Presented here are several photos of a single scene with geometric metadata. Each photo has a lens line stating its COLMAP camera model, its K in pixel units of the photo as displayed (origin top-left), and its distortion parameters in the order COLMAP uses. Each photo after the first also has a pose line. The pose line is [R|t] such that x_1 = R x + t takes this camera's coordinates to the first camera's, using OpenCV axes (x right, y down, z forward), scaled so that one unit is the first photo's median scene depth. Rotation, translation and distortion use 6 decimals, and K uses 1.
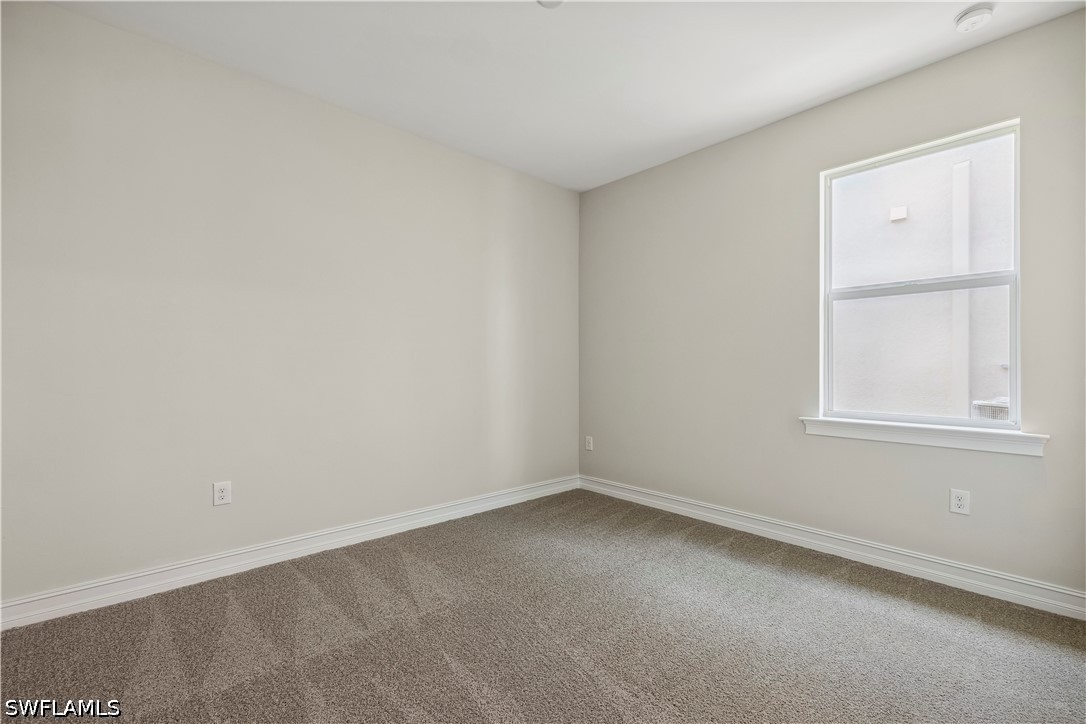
lens RADIAL K [[429.4, 0, 545.7], [0, 429.4, 370.3], [0, 0, 1]] dist [-0.000822, -0.000018]
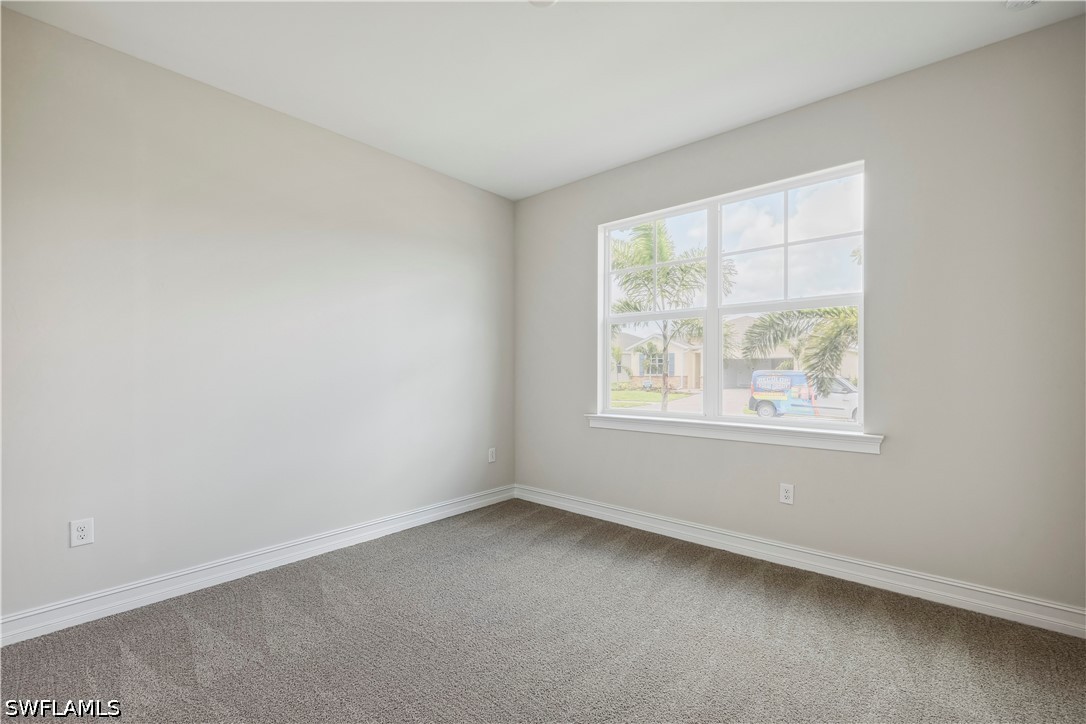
lens RADIAL K [[458.8, 0, 542.3], [0, 458.8, 367.3], [0, 0, 1]] dist [-0.000324, 0.000036]
pose [[0.996689, 0.007623, 0.080948, 0.144439], [-0.005863, 0.999742, -0.021958, 0.000266], [-0.081095, 0.021410, 0.996476, -0.145431]]
